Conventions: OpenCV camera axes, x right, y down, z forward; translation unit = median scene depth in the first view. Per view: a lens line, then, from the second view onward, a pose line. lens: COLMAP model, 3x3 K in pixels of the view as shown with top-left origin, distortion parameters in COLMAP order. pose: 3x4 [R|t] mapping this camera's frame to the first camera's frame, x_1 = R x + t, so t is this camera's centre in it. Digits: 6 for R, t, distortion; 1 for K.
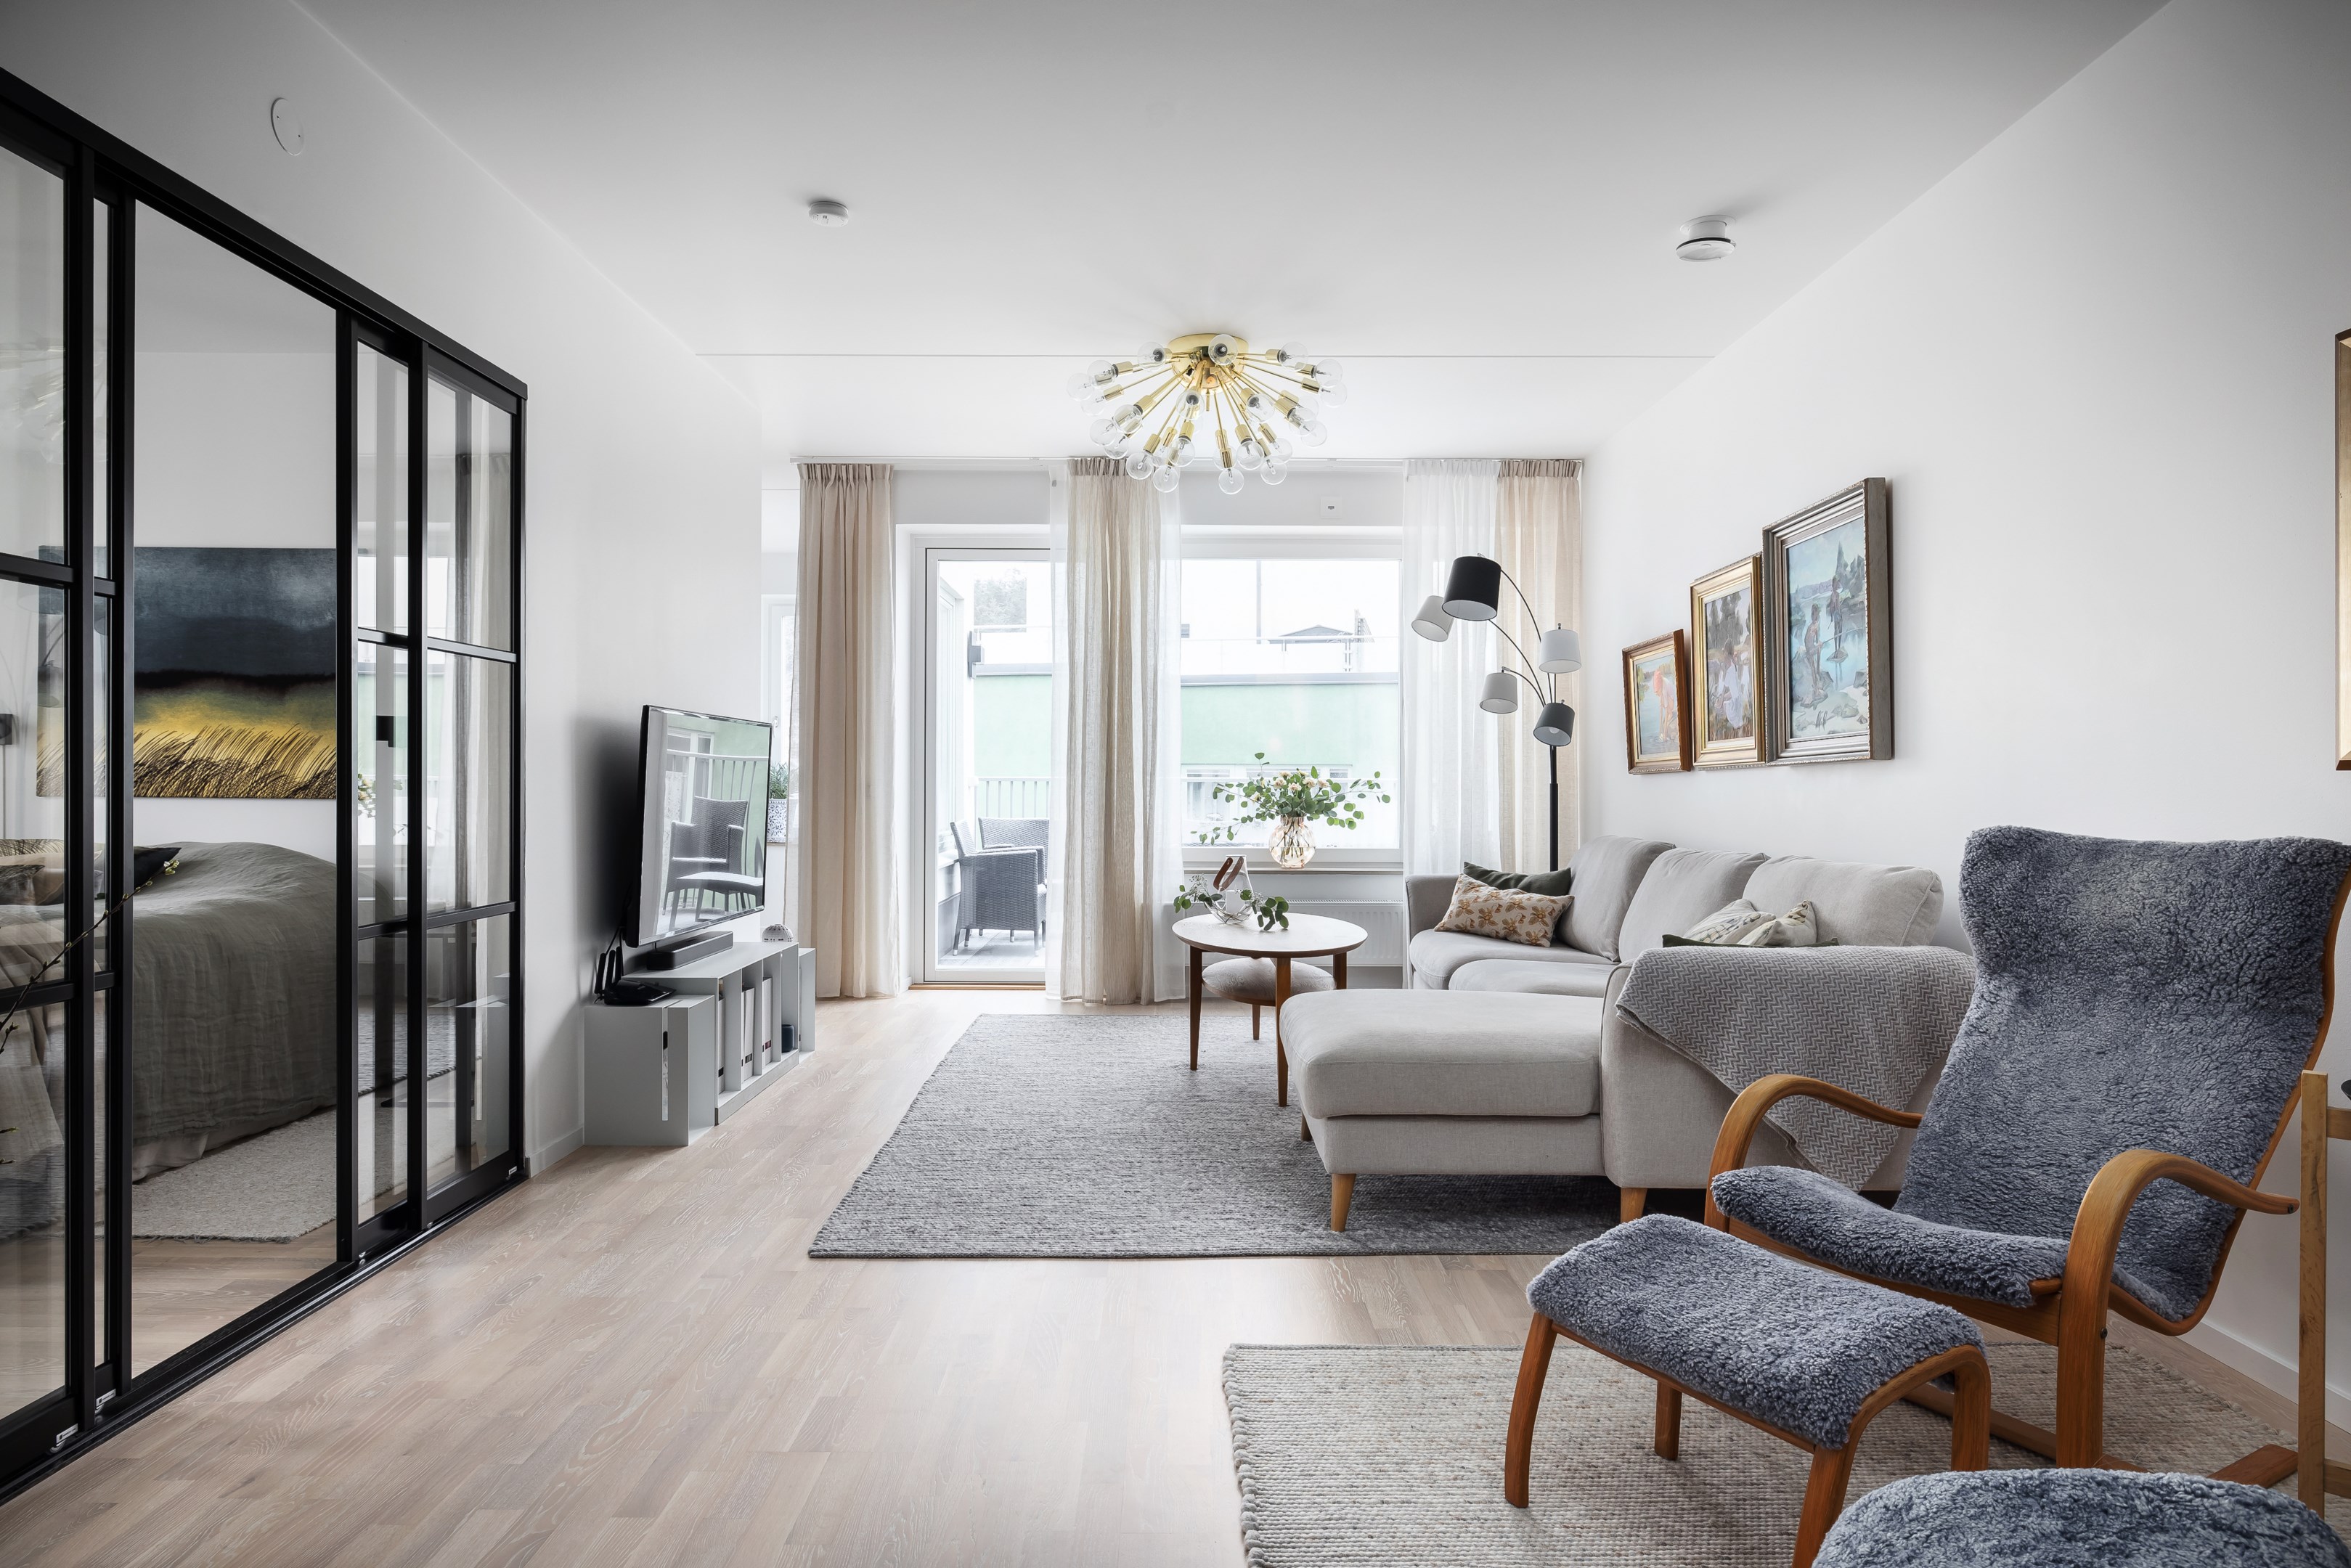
lens RADIAL K [[1447.6, 0, 1173.0], [0, 1447.6, 777.8], [0, 0, 1]] dist [-0.005841, -0.003218]
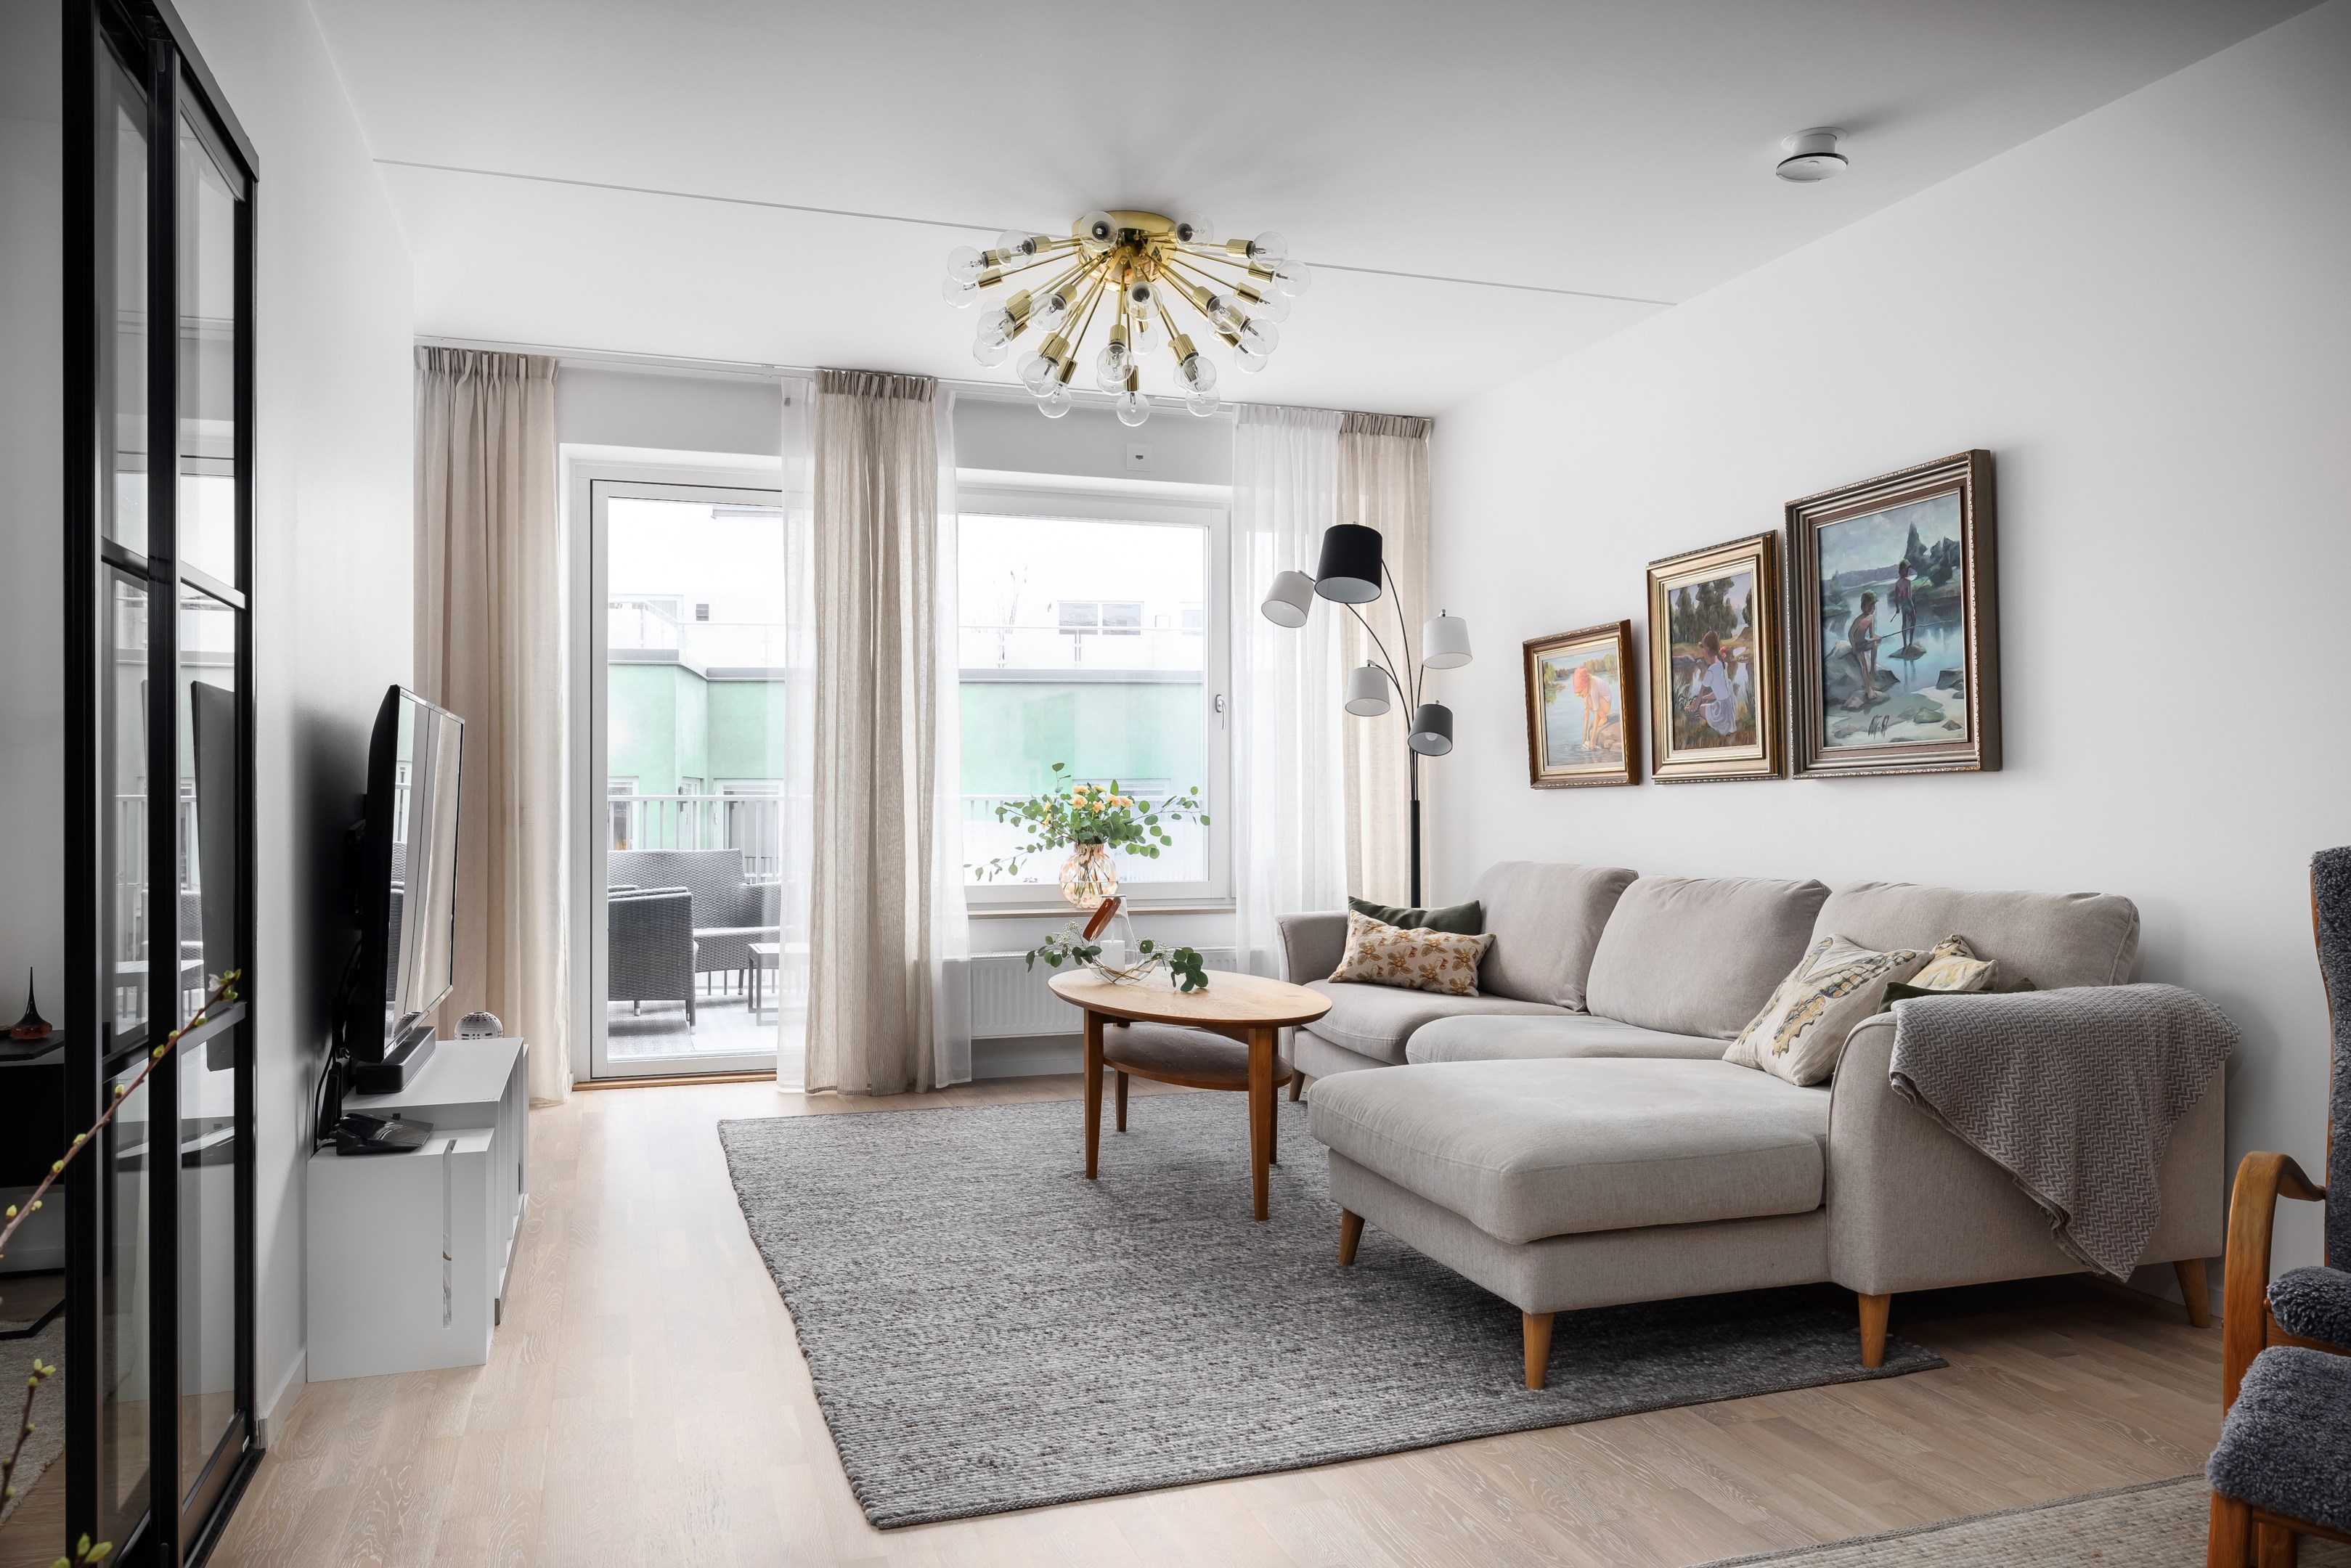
lens RADIAL K [[1685.0, 0, 1179.2], [0, 1685.0, 789.9], [0, 0, 1]] dist [-0.001725, 0.000379]
pose [[0.943986, -0.002433, 0.329976, -0.232995], [0.003569, 0.999990, -0.002835, 0.000109], [-0.329966, 0.003854, 0.943985, 0.147058]]
